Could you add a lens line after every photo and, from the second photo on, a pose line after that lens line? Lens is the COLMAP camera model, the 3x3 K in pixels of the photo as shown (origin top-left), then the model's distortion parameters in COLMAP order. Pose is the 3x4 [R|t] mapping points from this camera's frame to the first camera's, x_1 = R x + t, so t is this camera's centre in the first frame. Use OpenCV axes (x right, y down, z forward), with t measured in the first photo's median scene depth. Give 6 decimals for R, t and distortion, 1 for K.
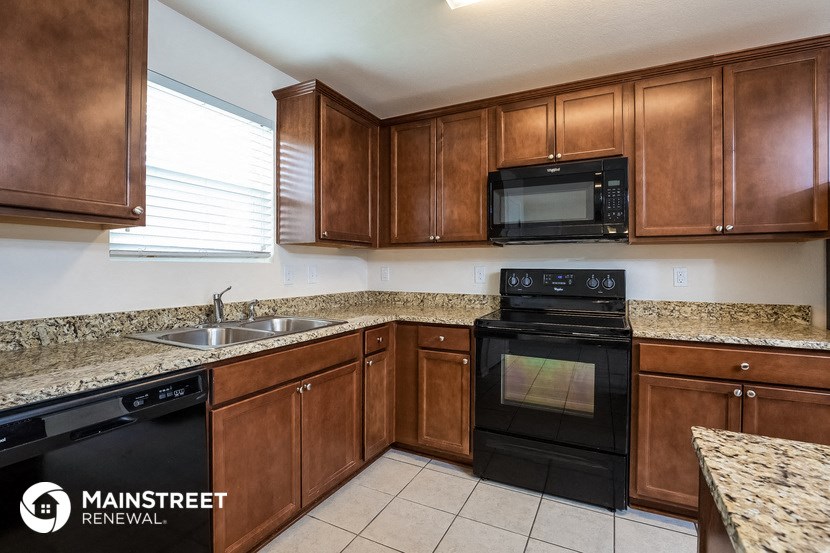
lens RADIAL K [[380.1, 0, 416.6], [0, 380.1, 269.0], [0, 0, 1]] dist [-0.002206, -0.000304]
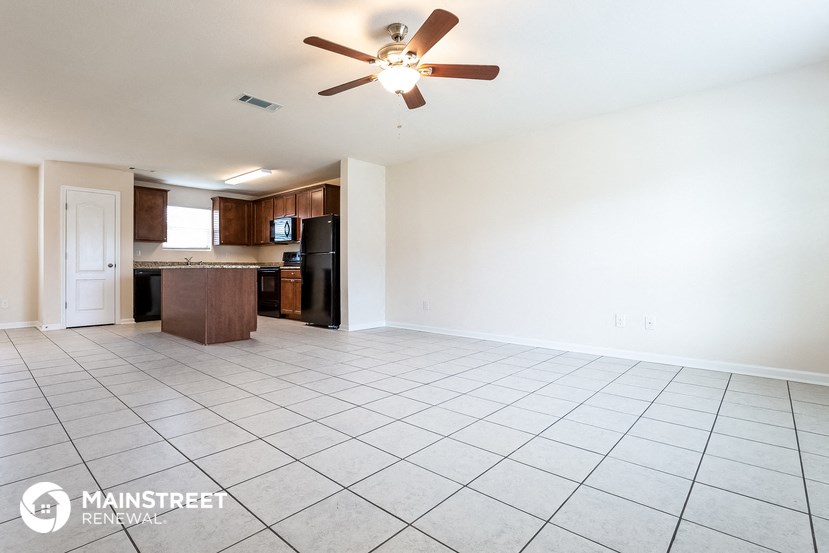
lens RADIAL K [[379.6, 0, 416.1], [0, 379.6, 269.0], [0, 0, 1]] dist [-0.002206, -0.000304]
pose [[0.965403, -0.010663, -0.260546, 2.151476], [0.010585, 0.999943, -0.001703, 0.157725], [0.260549, -0.001114, 0.965460, -1.661488]]
